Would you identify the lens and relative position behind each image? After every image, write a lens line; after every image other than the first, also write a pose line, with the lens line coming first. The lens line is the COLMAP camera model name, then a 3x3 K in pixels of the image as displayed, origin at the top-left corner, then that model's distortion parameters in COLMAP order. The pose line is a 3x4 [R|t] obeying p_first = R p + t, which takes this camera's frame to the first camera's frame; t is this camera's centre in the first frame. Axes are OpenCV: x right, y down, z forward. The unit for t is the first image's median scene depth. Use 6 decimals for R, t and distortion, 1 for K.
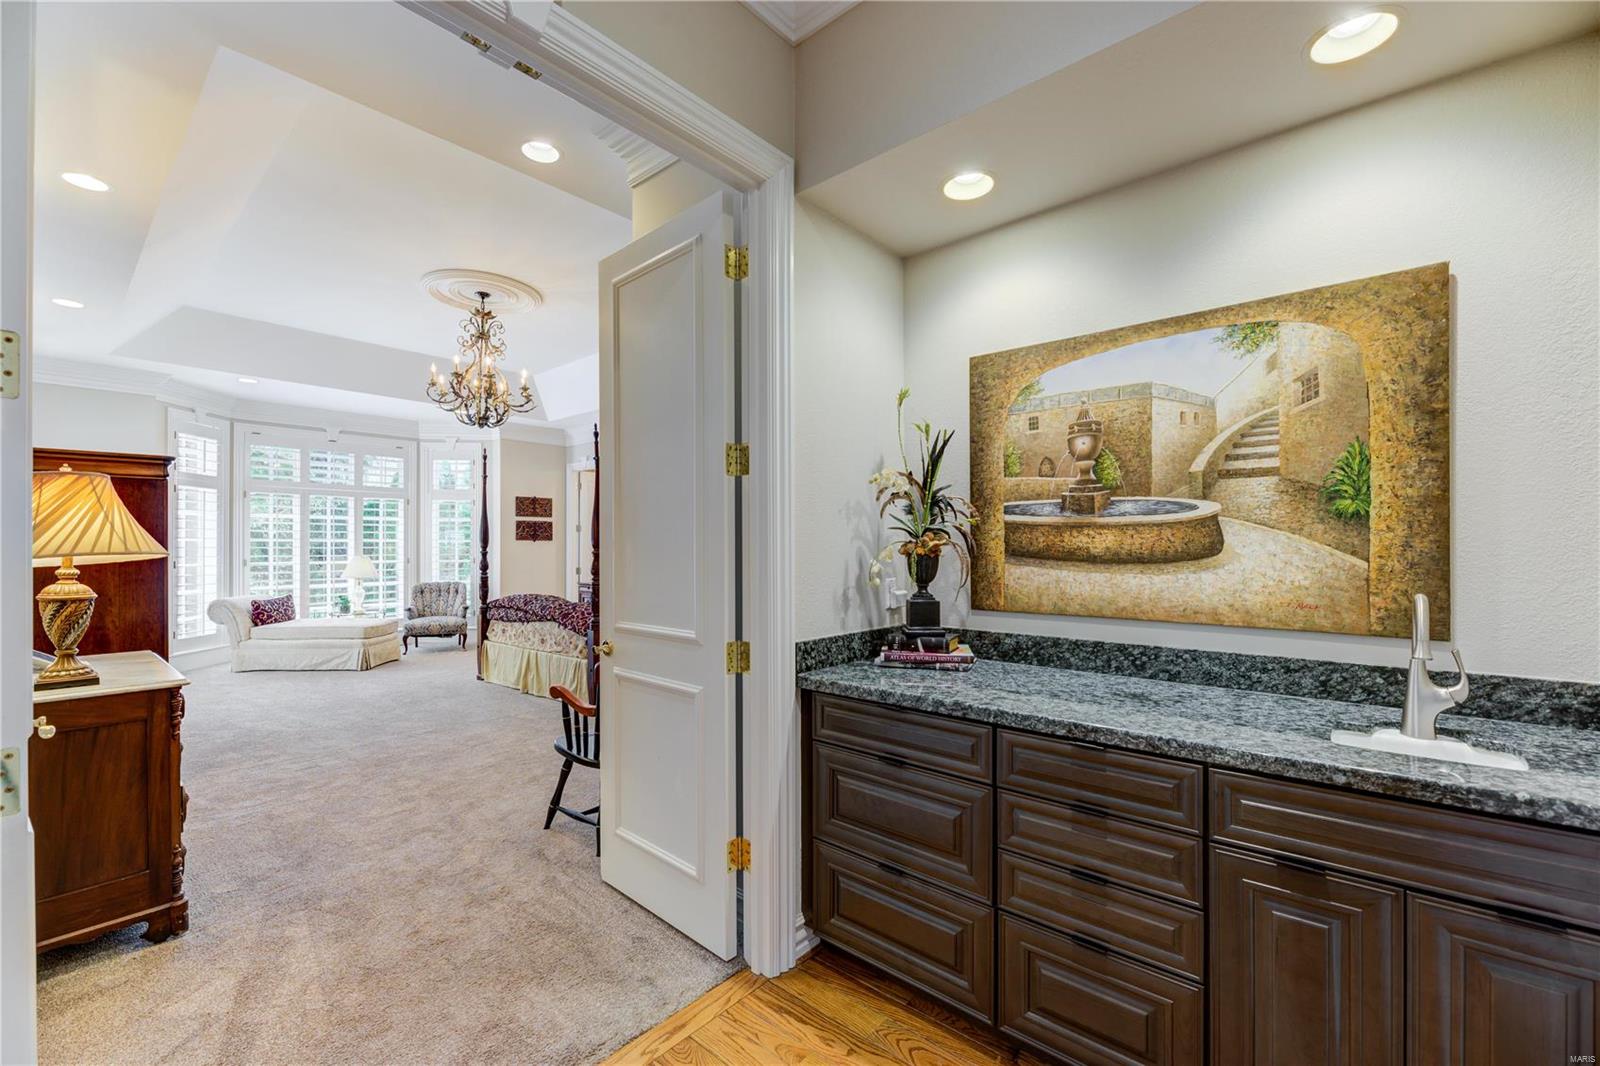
lens RADIAL K [[654.9, 0, 802.9], [0, 654.9, 539.2], [0, 0, 1]] dist [-0.007378, 0.000899]
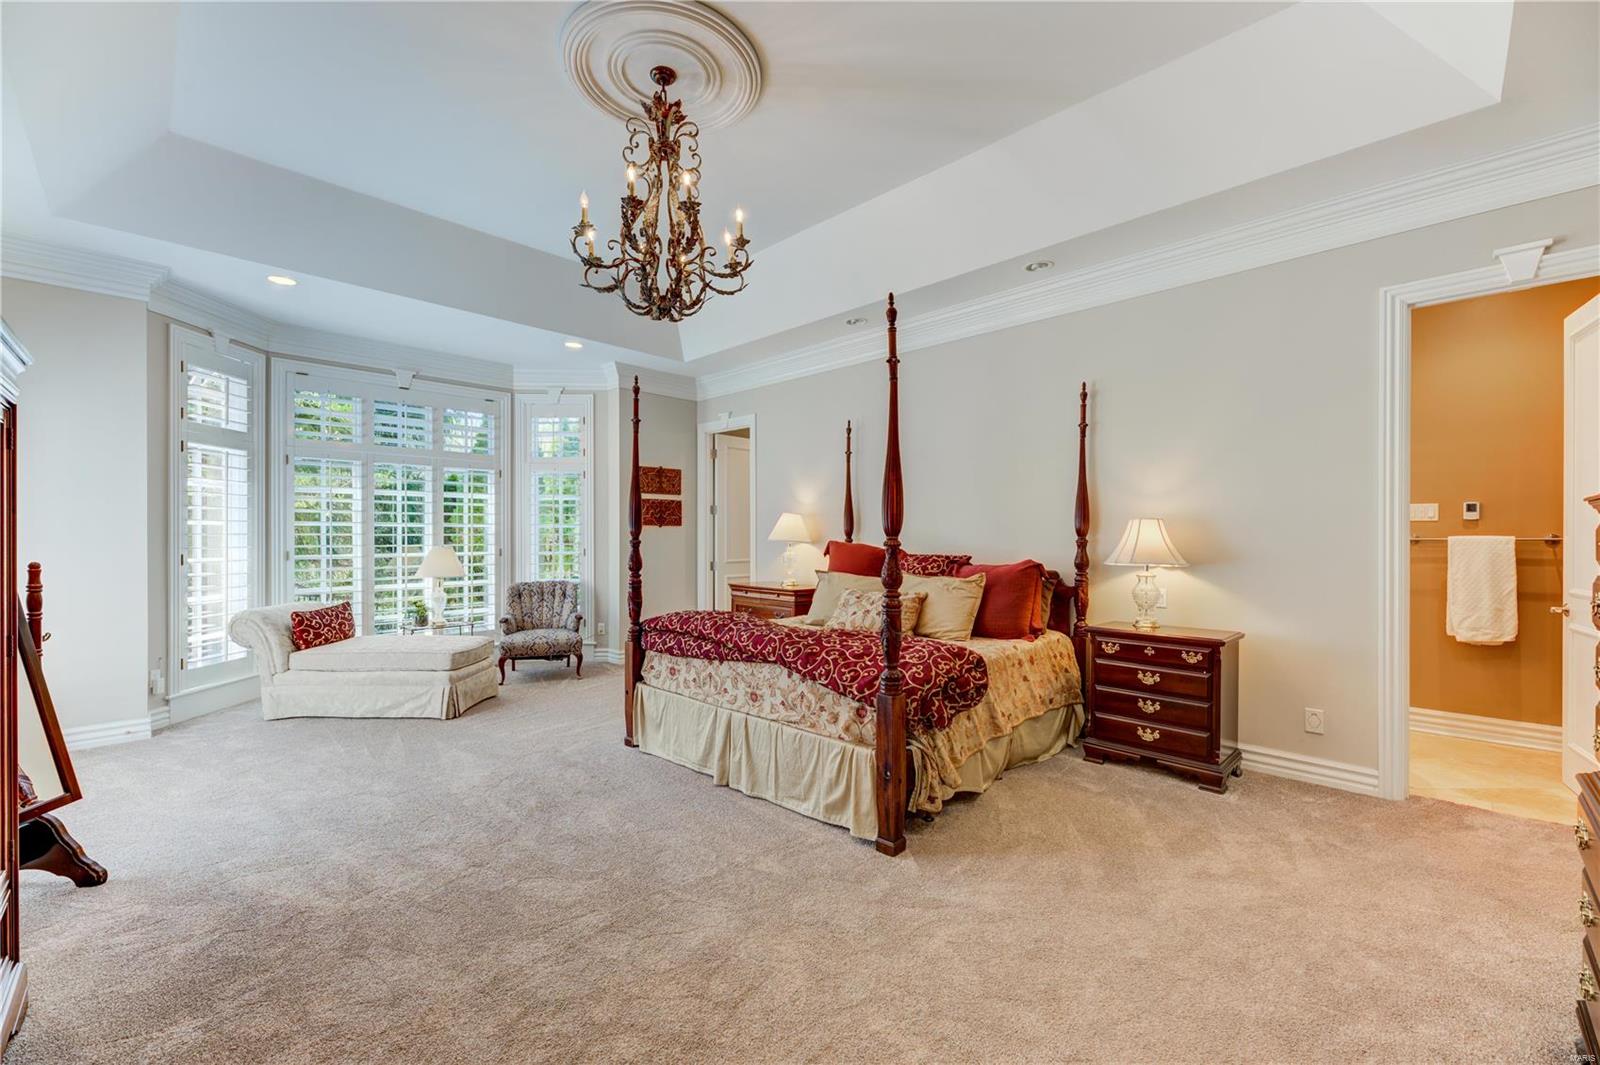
lens RADIAL K [[661.3, 0, 797.5], [0, 661.3, 532.7], [0, 0, 1]] dist [-0.002179, -0.002249]
pose [[0.996423, 0.000902, -0.084502, -0.230573], [-0.000271, 0.999972, 0.007475, 0.005289], [0.084506, -0.007425, 0.996395, 0.315190]]
